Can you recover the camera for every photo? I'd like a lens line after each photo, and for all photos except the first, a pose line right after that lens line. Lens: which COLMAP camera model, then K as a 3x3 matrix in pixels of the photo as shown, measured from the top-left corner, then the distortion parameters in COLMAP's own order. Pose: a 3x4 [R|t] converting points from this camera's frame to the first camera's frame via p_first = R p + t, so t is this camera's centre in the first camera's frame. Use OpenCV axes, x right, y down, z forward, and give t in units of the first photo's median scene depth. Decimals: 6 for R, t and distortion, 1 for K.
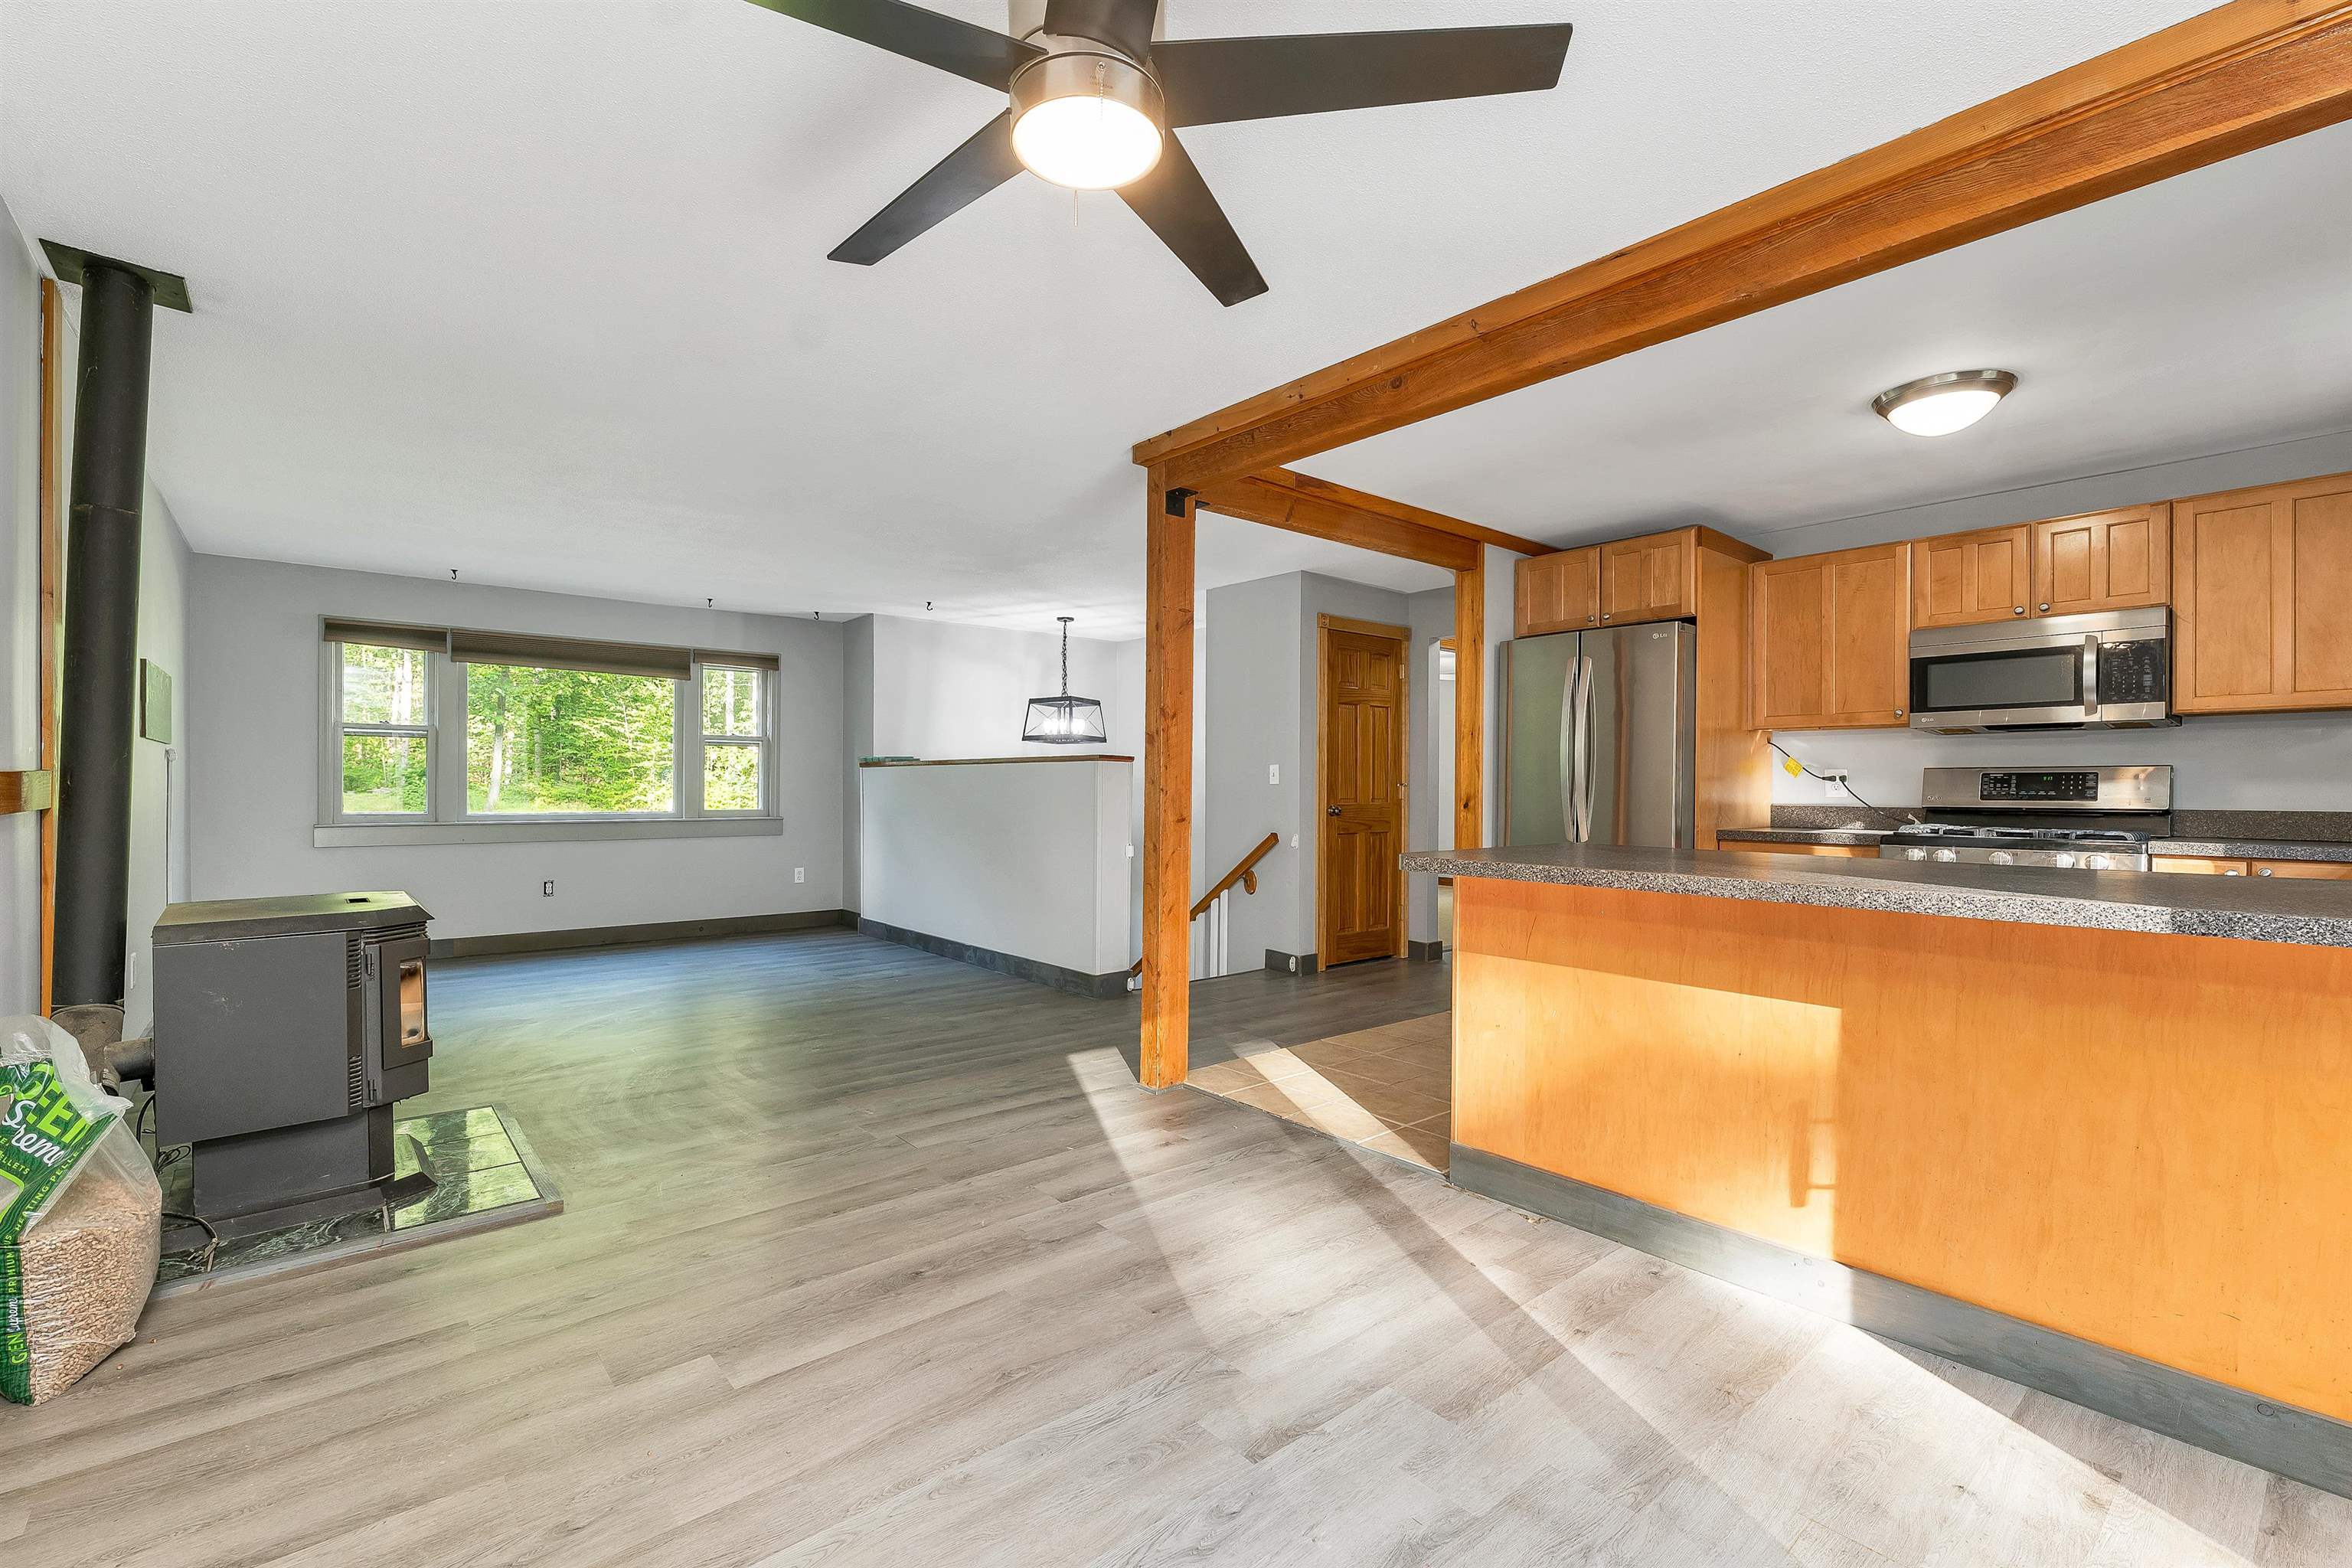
lens RADIAL K [[1021.0, 0, 1173.3], [0, 1021.0, 790.0], [0, 0, 1]] dist [0.002872, 0.000035]
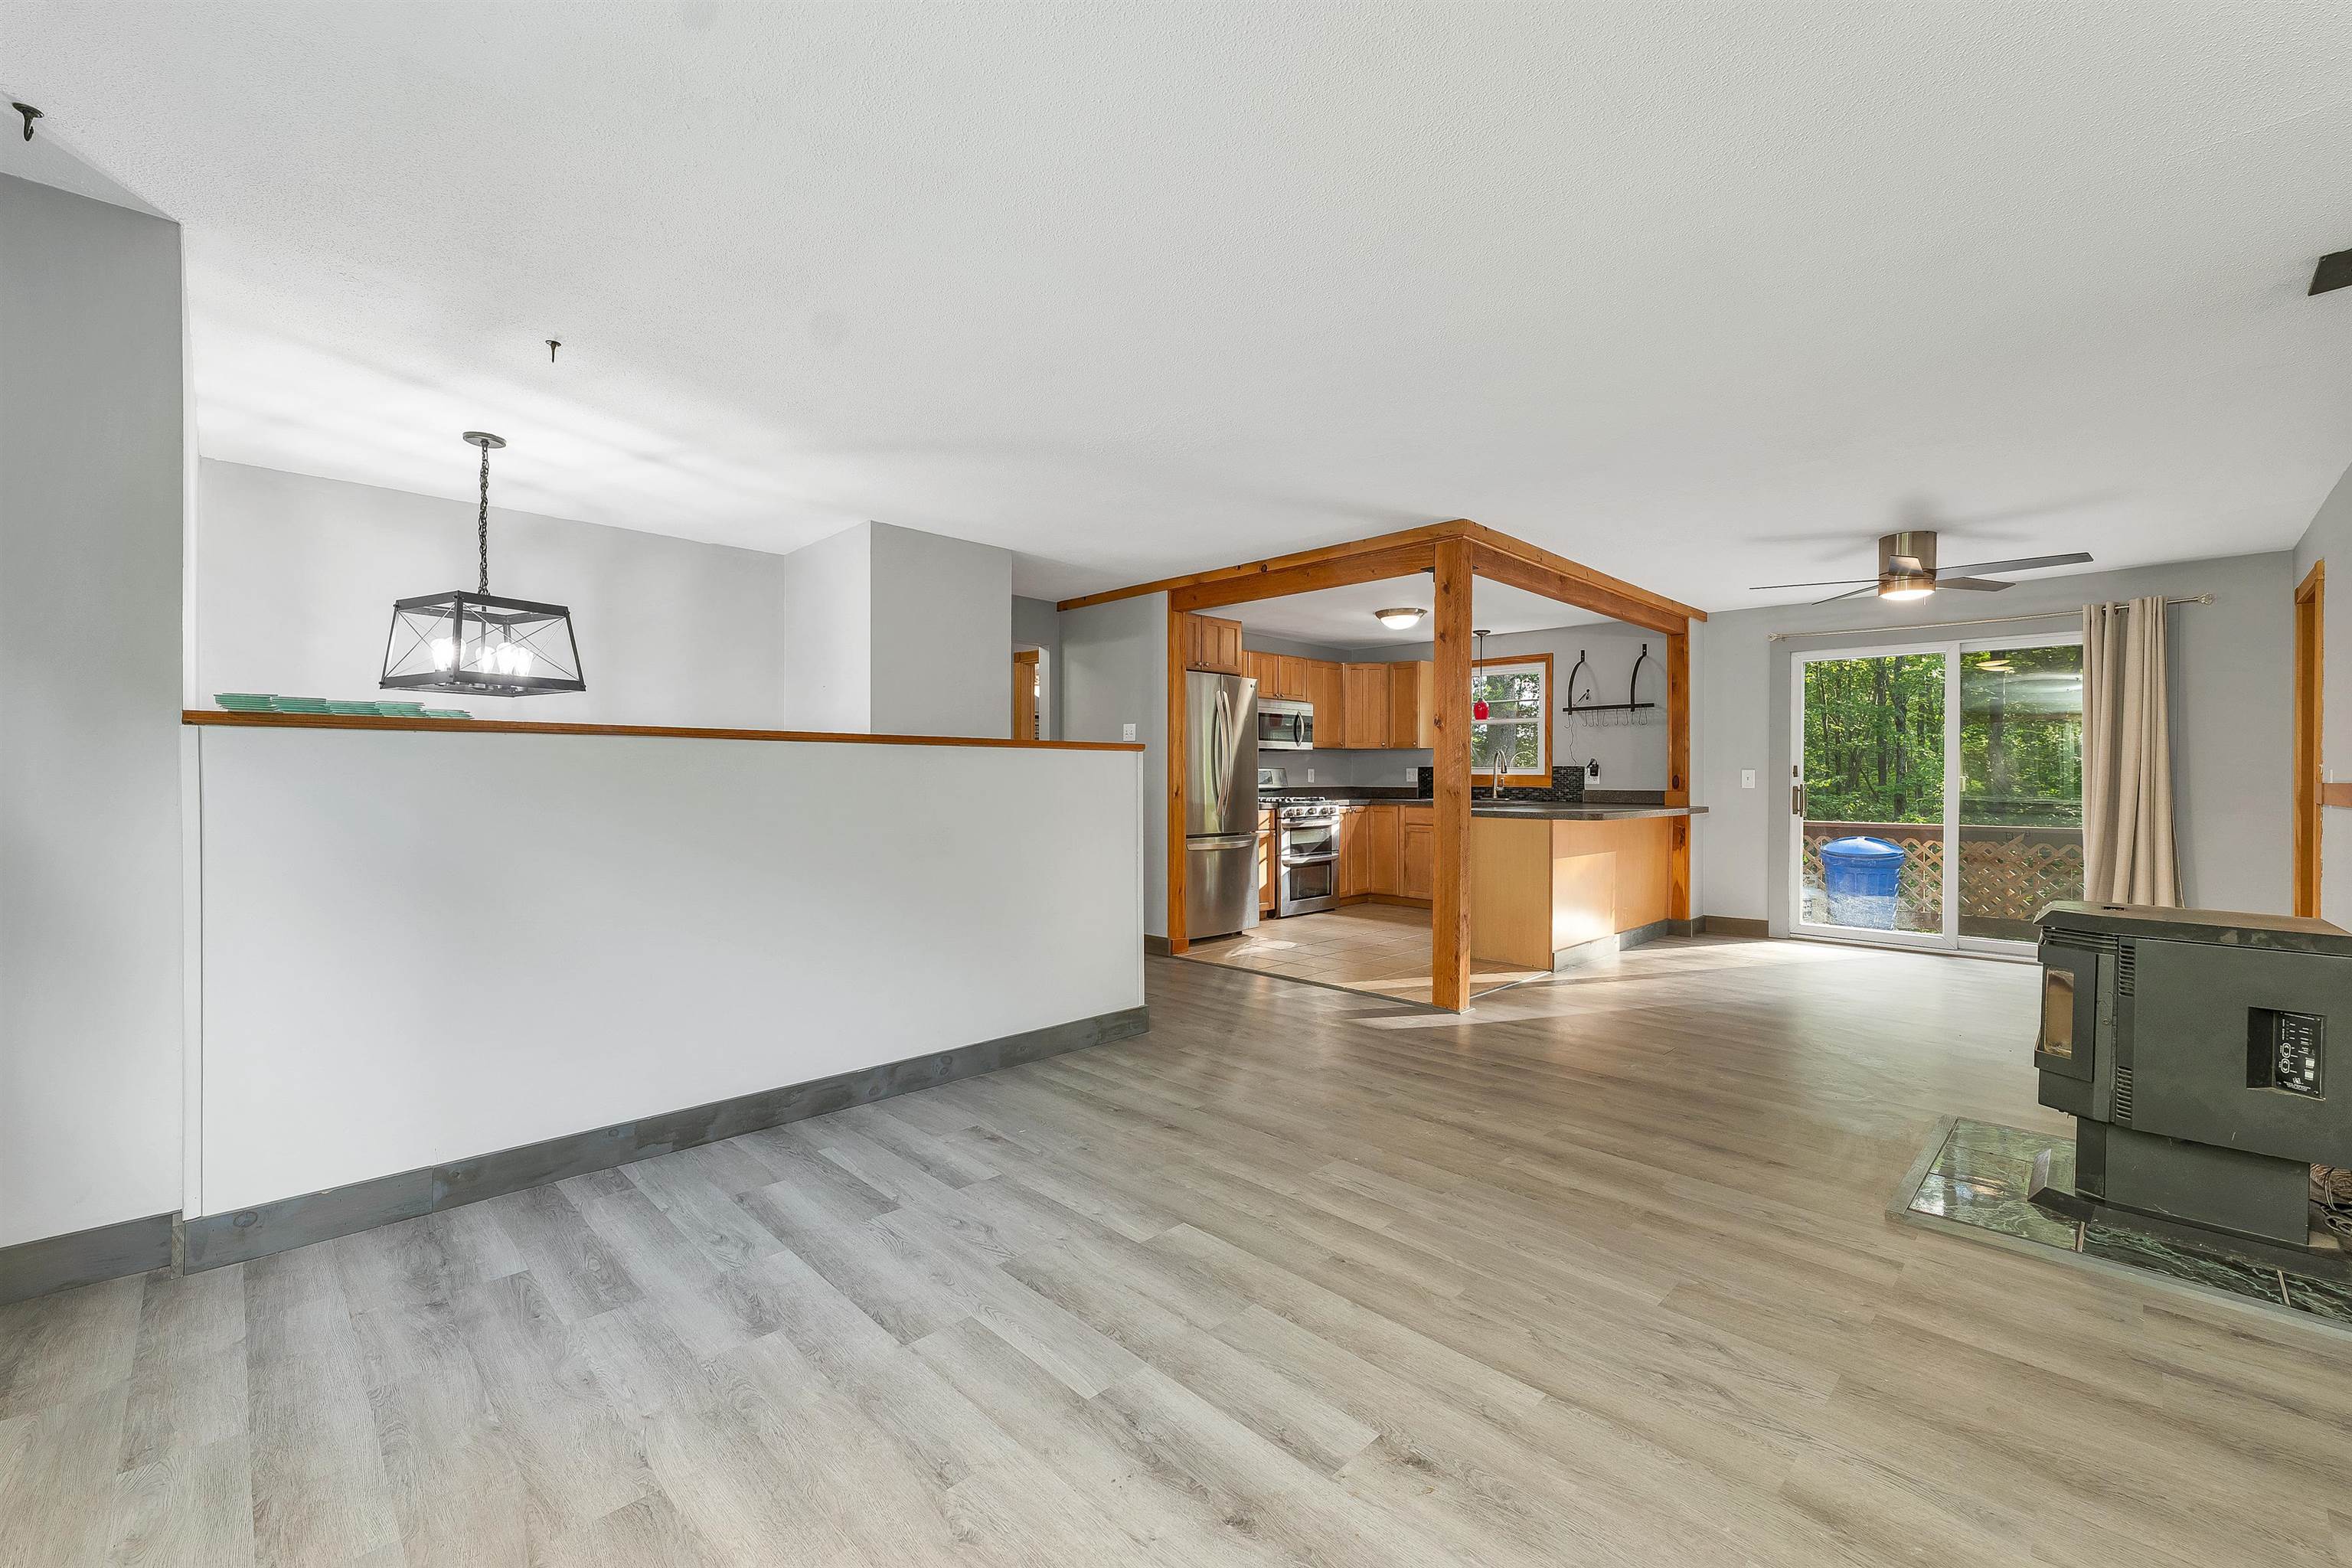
lens RADIAL K [[954.6, 0, 1176.0], [0, 954.6, 784.0], [0, 0, 1]] dist [0.001683, 0.000479]
pose [[-0.079269, -0.012423, 0.996776, -1.102142], [0.000080, 0.999922, 0.012469, -0.014146], [-0.996853, 0.001068, -0.079262, 1.327960]]
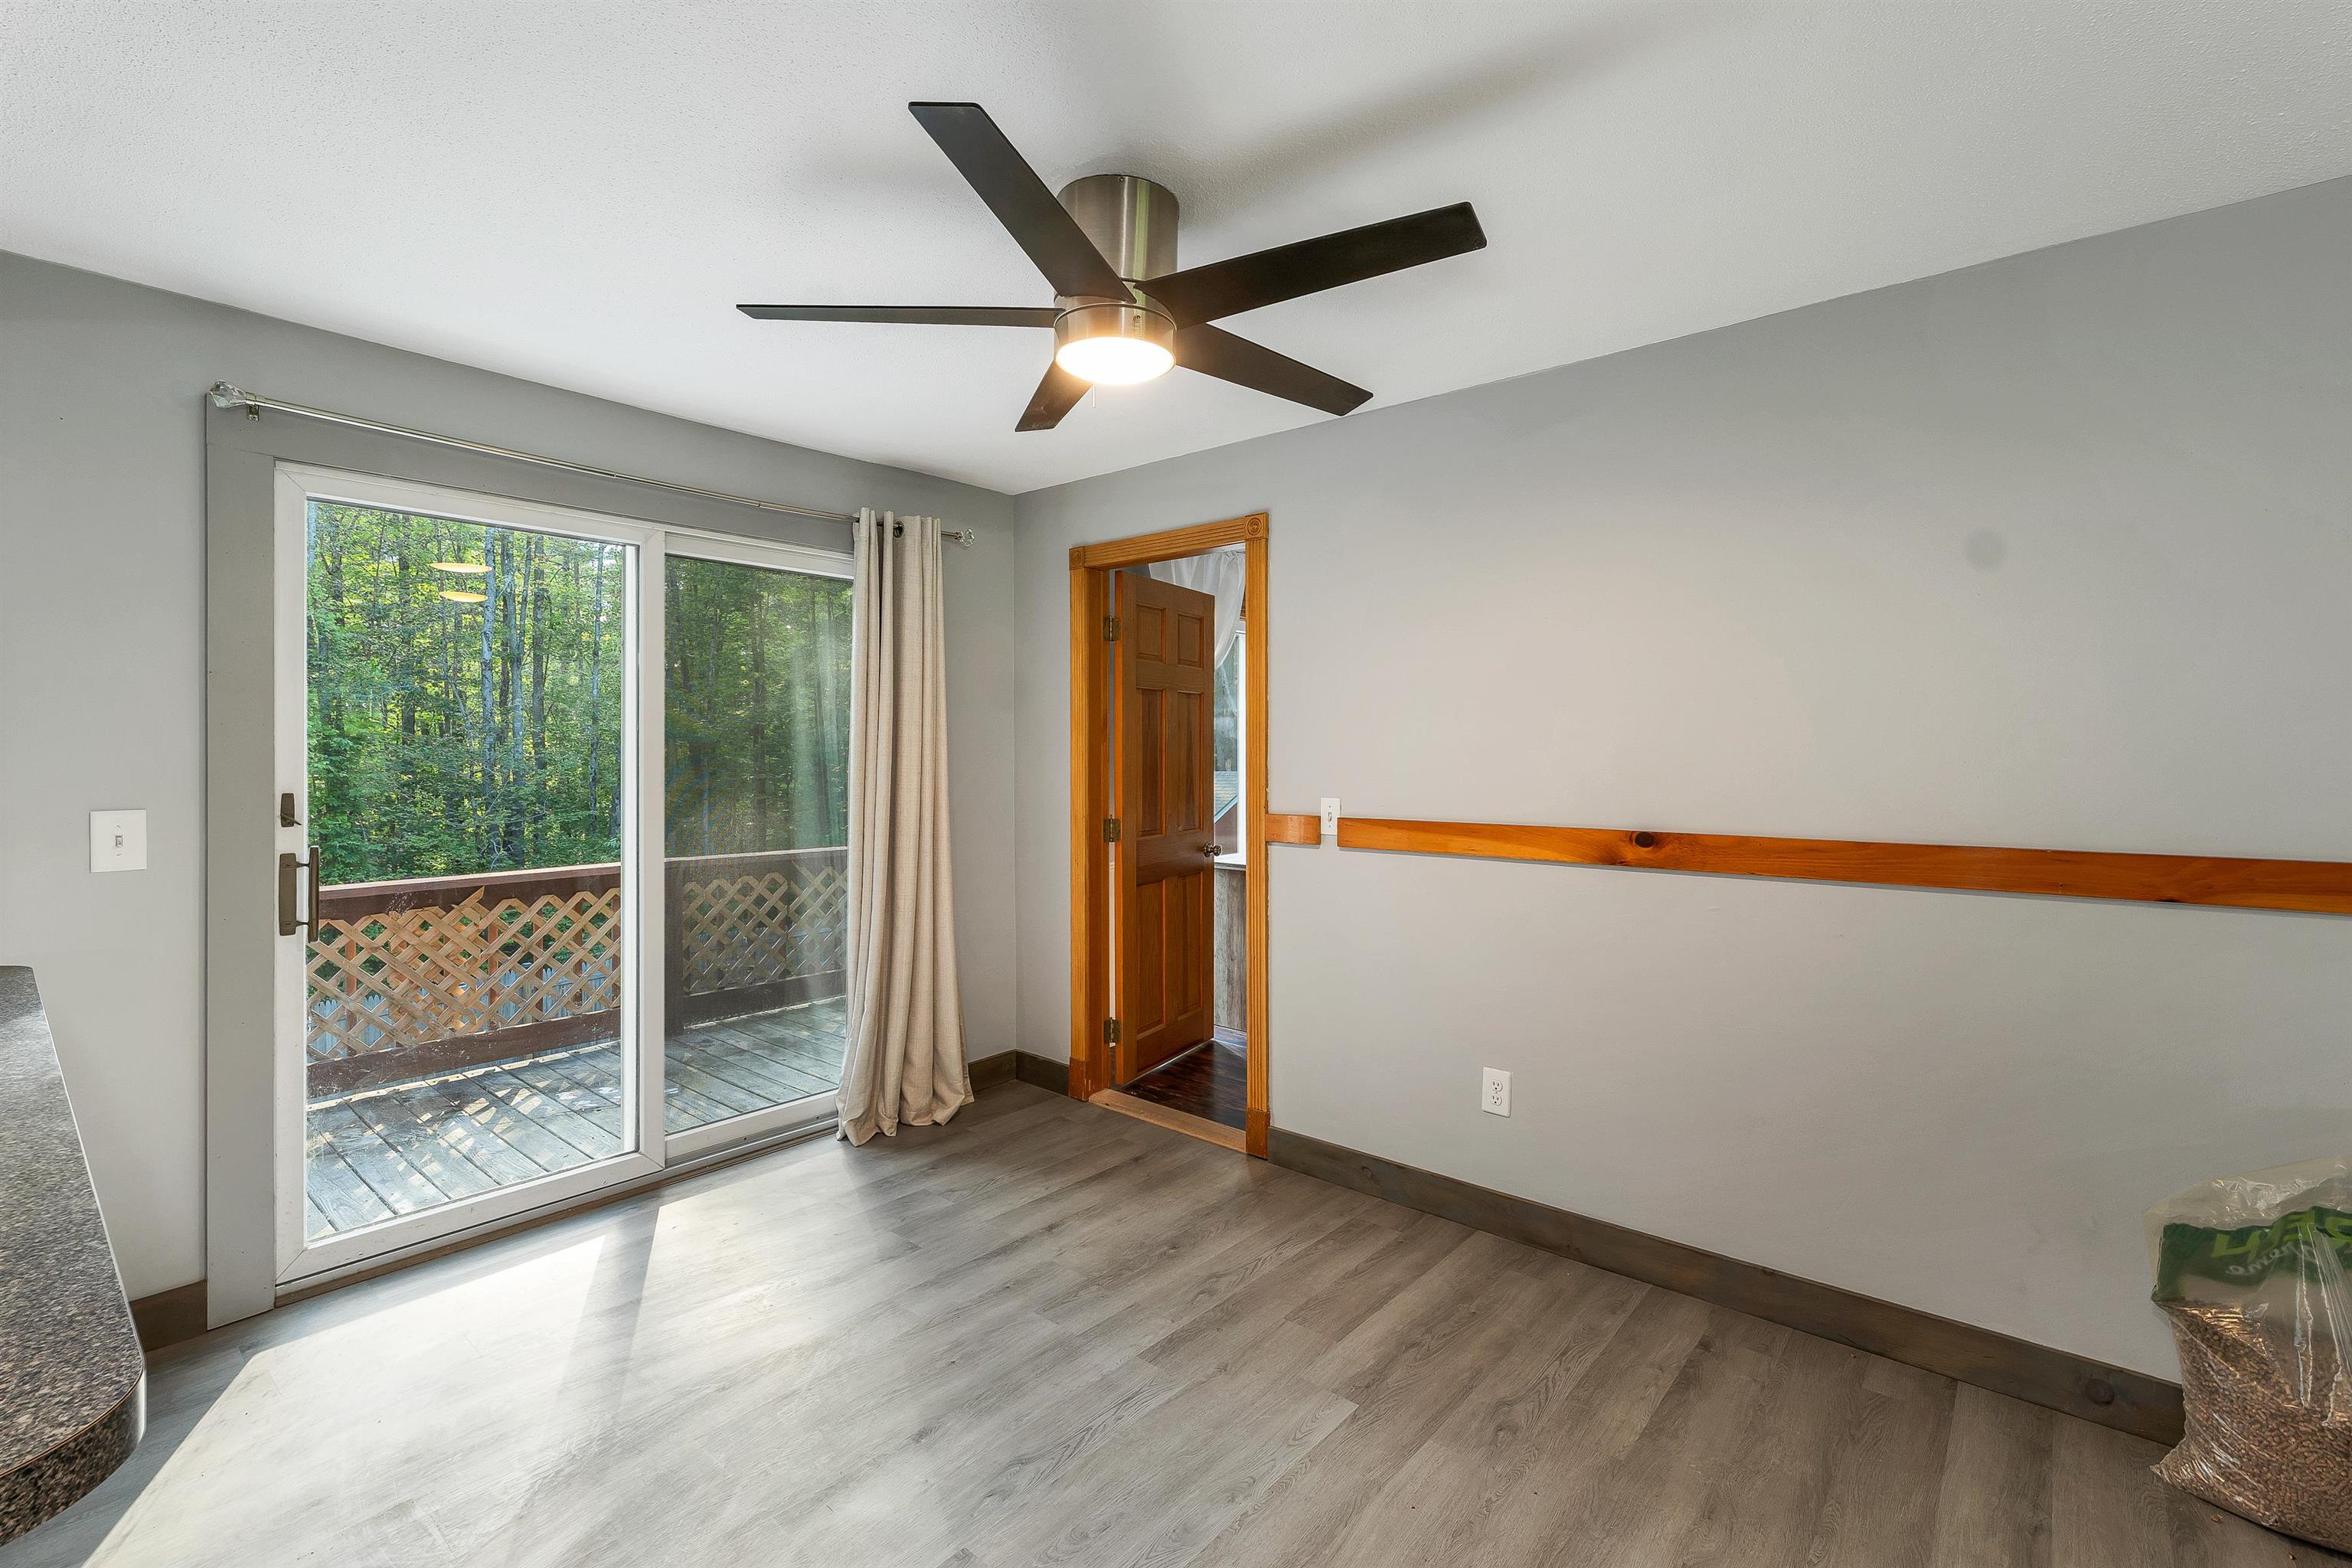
lens RADIAL K [[1040.0, 0, 1165.7], [0, 1040.0, 750.7], [0, 0, 1]] dist [0.002568, -0.000158]
pose [[-0.987543, -0.004209, -0.157292, 0.019393], [-0.004927, 0.999979, 0.004176, -0.055200], [0.157271, 0.004899, -0.987543, 0.832360]]
